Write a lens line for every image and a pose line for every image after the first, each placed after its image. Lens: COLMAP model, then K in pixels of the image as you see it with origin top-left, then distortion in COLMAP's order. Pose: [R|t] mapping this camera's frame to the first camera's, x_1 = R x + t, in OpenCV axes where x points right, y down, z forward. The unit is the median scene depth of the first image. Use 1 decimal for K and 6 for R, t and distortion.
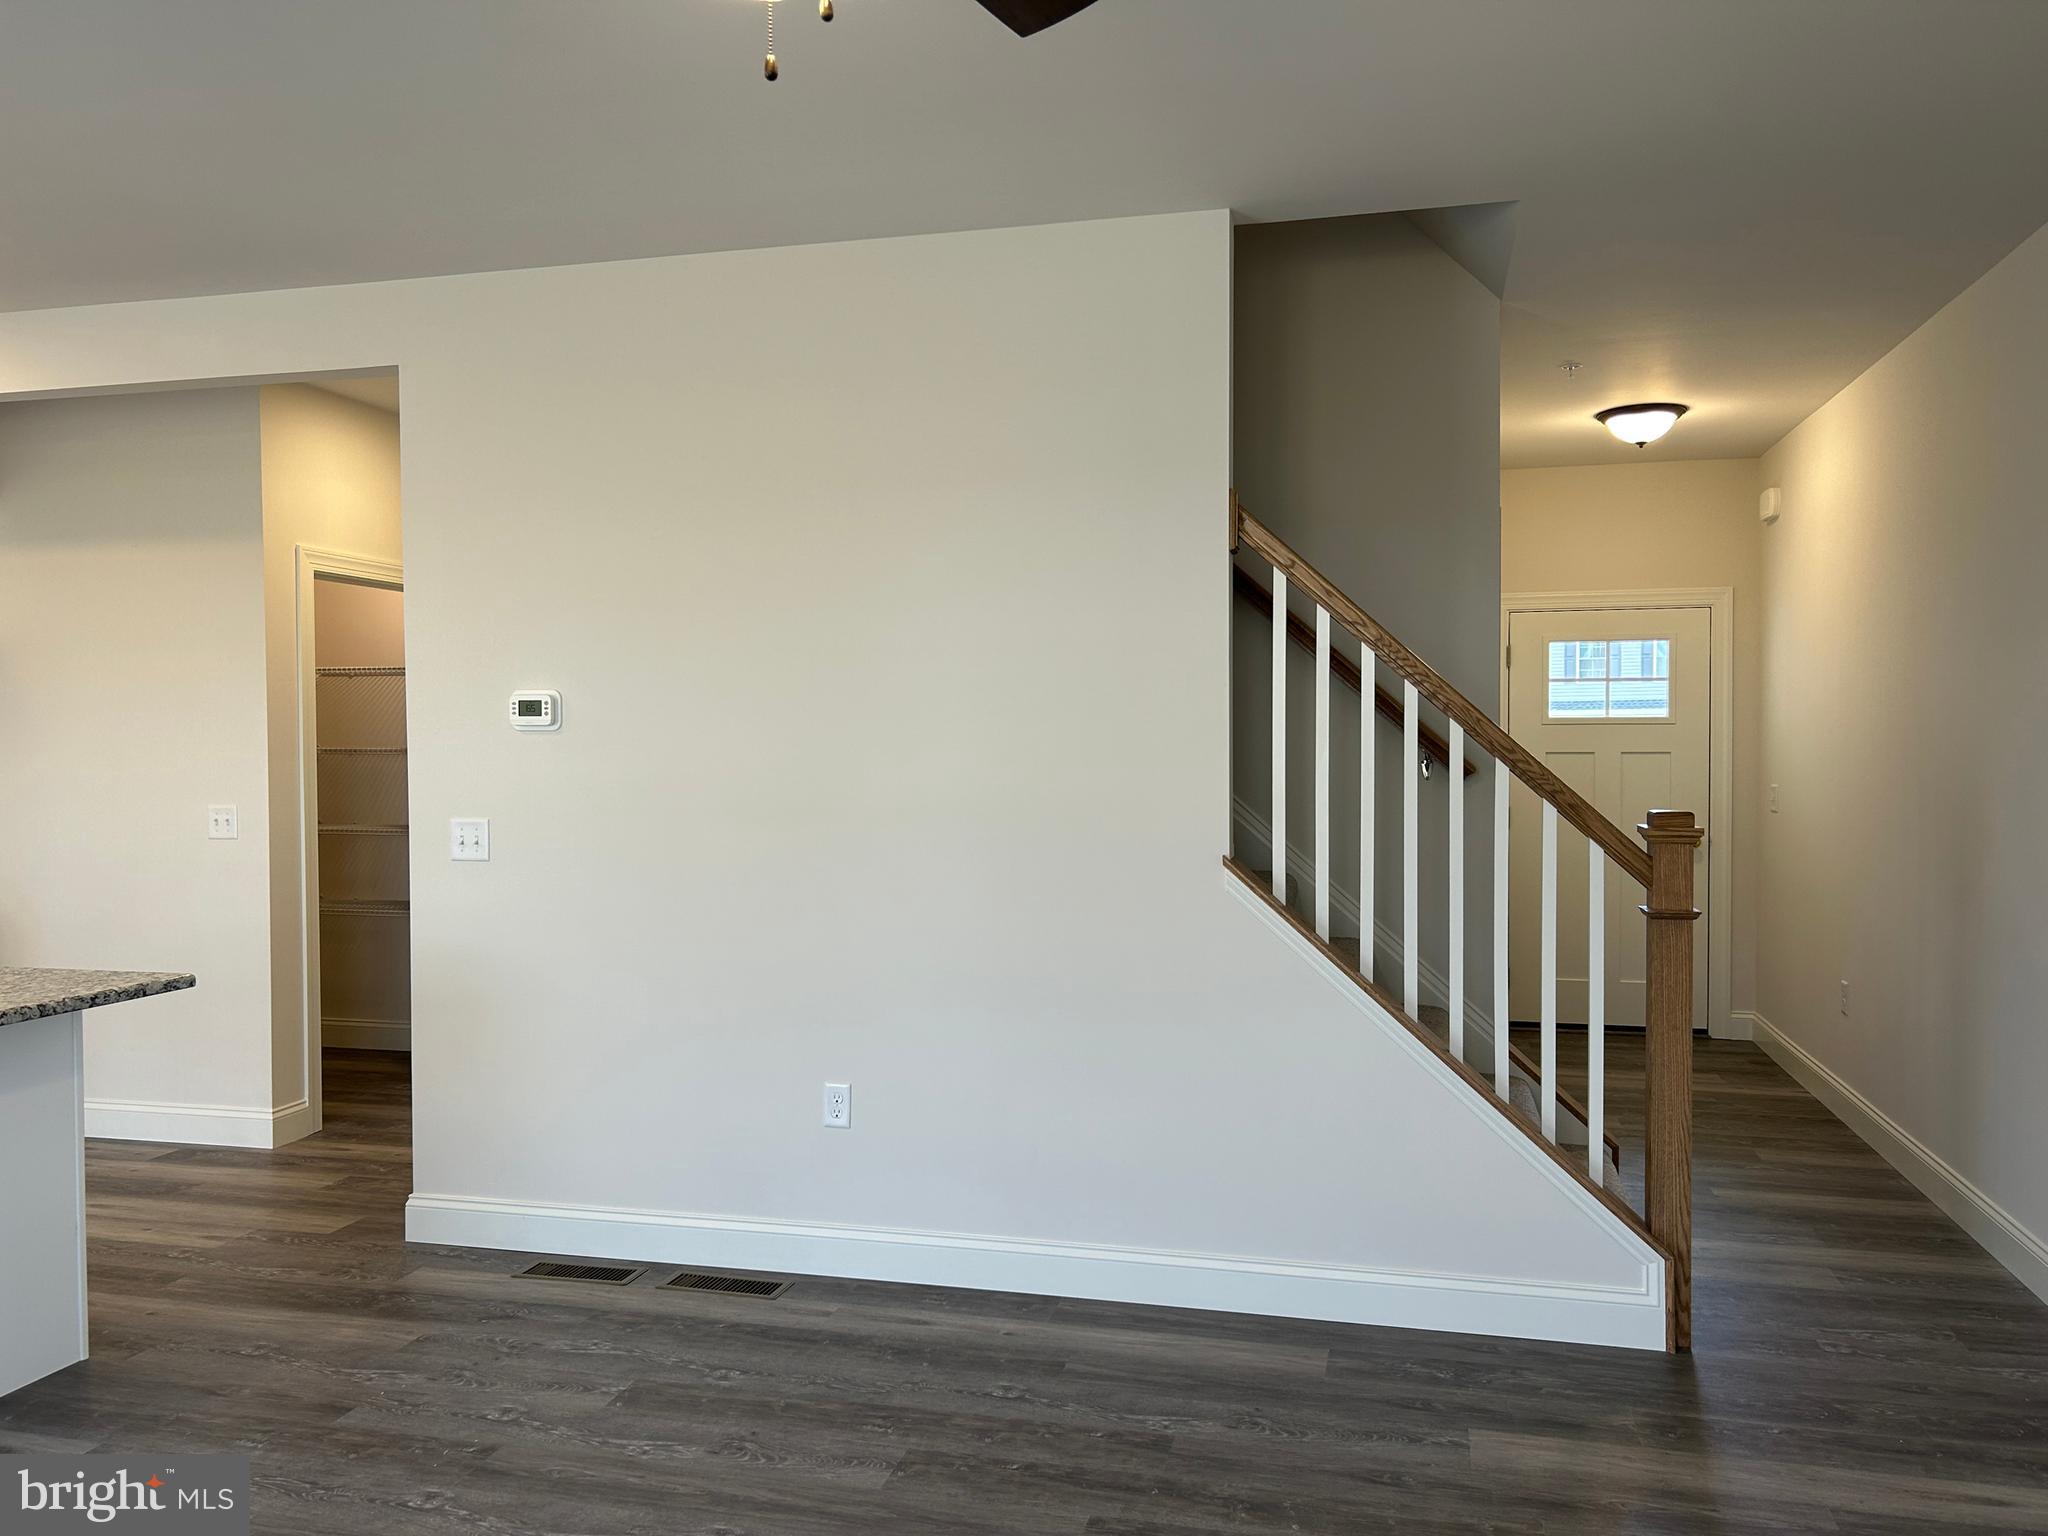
lens RADIAL K [[1537.5, 0, 1024.0], [0, 1537.5, 768.0], [0, 0, 1]] dist [0.012874, 0.004146]
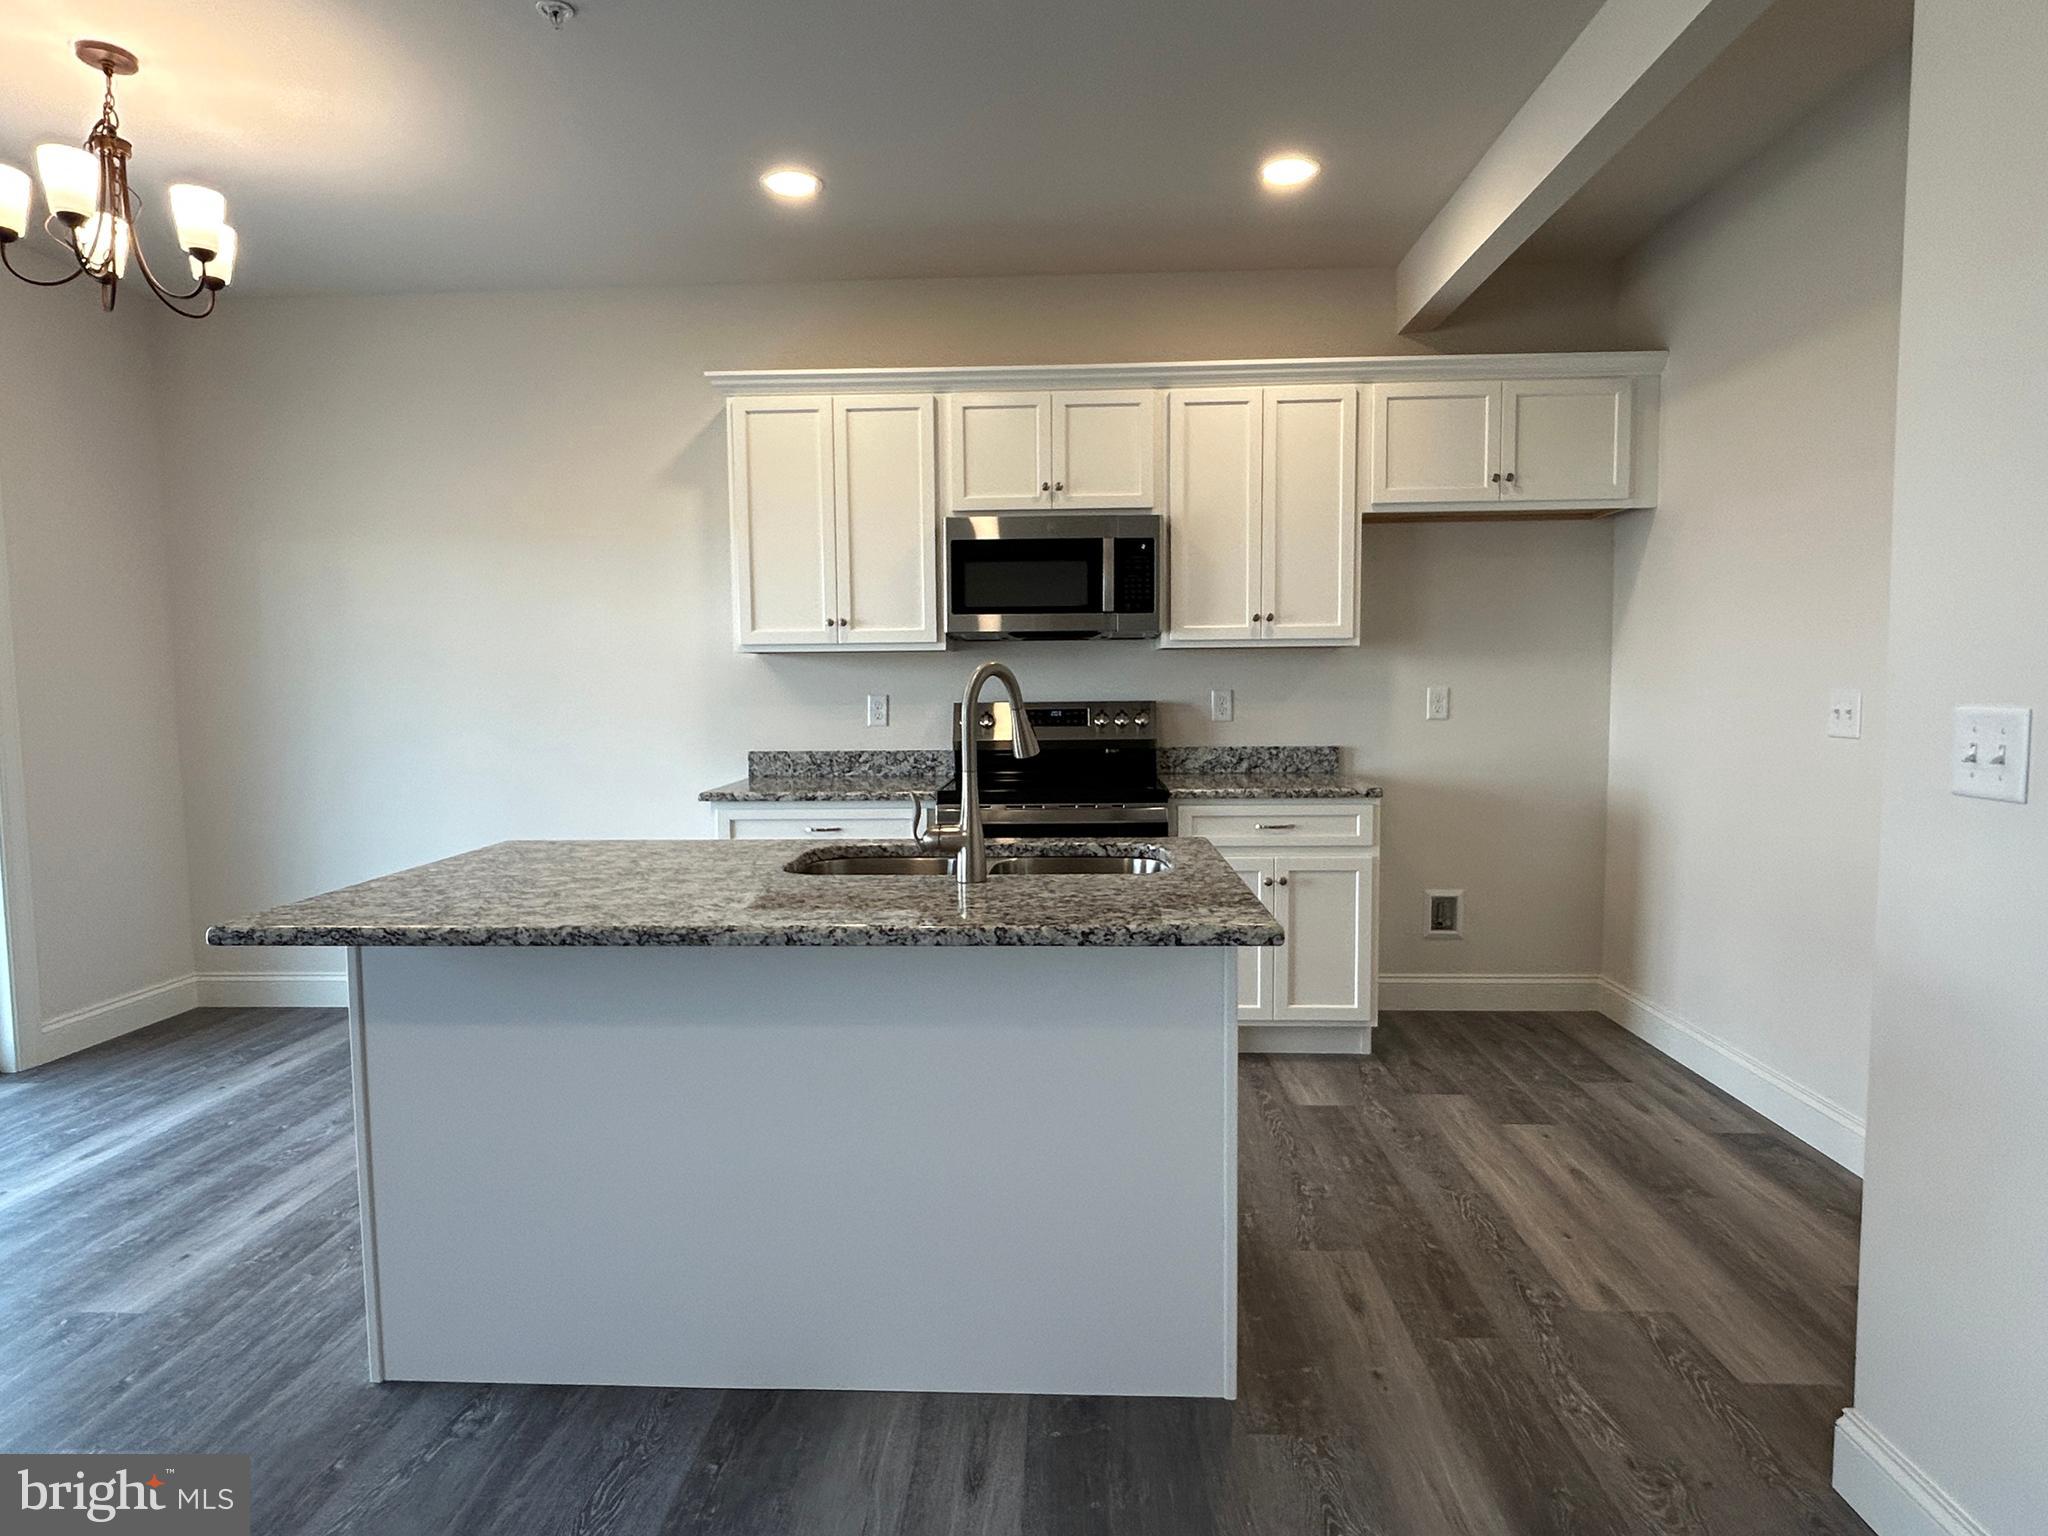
lens RADIAL K [[1165.4, 0, 1016.4], [0, 1165.4, 767.8], [0, 0, 1]] dist [-0.001040, 0.000305]
pose [[0.200402, 0.079591, -0.976475, -0.082525], [-0.008765, 0.996800, 0.079449, 0.026520], [0.979675, -0.007363, 0.200458, 0.666166]]
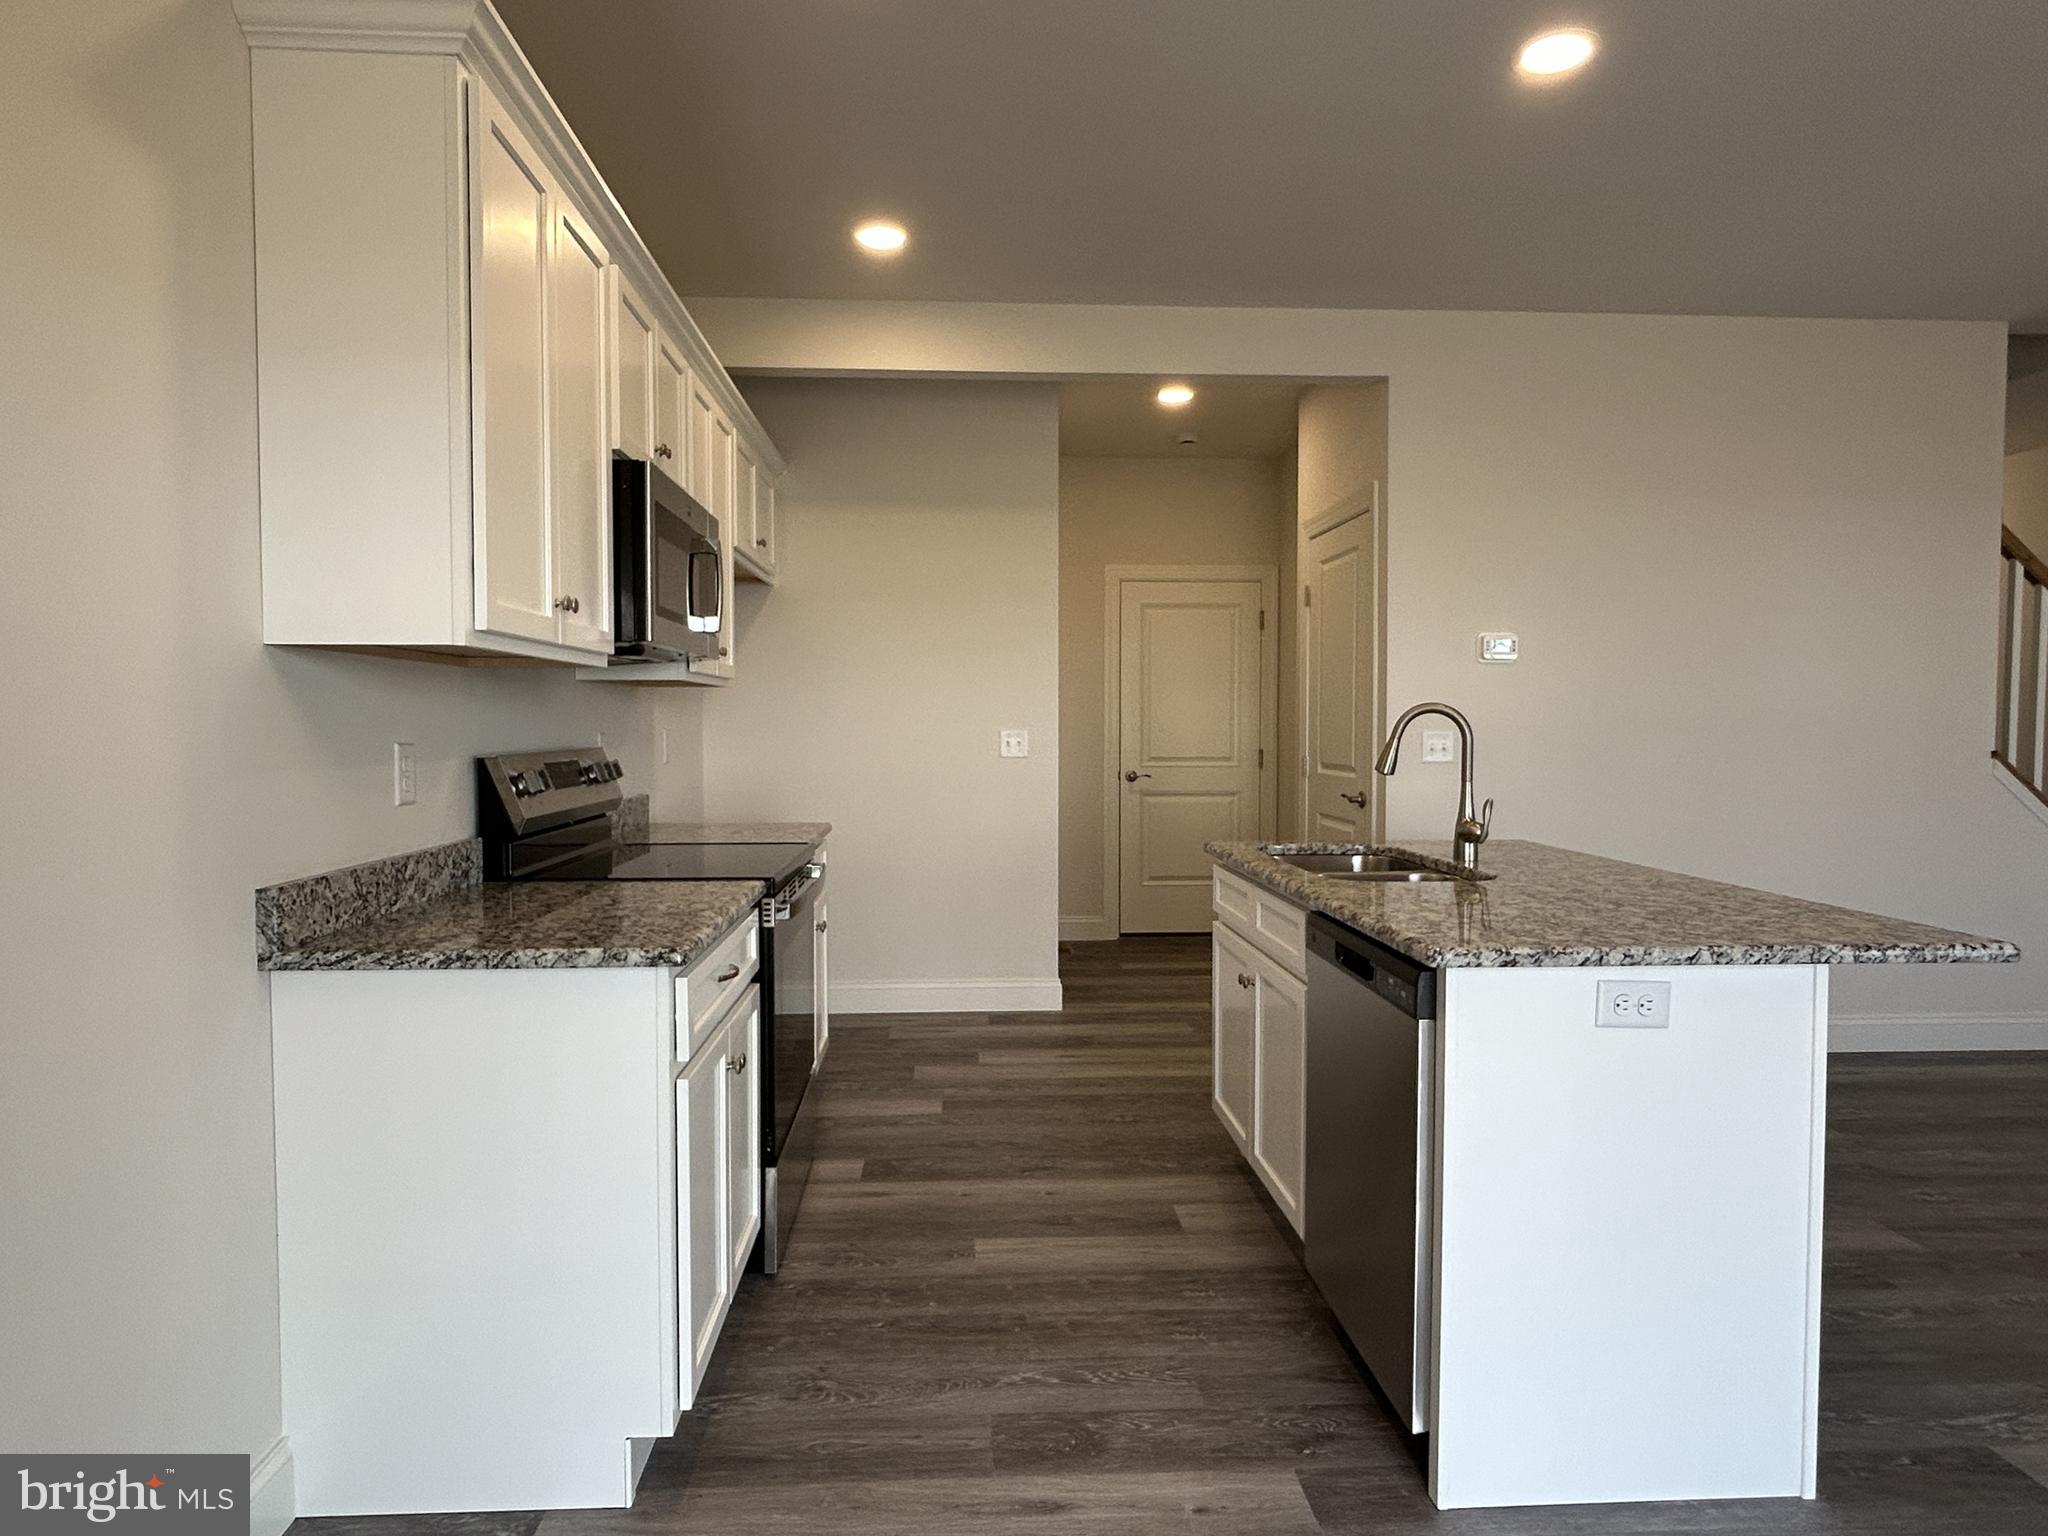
lens RADIAL K [[1165.4, 0, 1016.4], [0, 1165.4, 767.8], [0, 0, 1]] dist [-0.001040, 0.000305]
pose [[0.956522, -0.004530, 0.291624, -1.018364], [-0.001333, 0.999801, 0.019904, 0.045895], [-0.291656, -0.019427, 0.956326, 0.166721]]
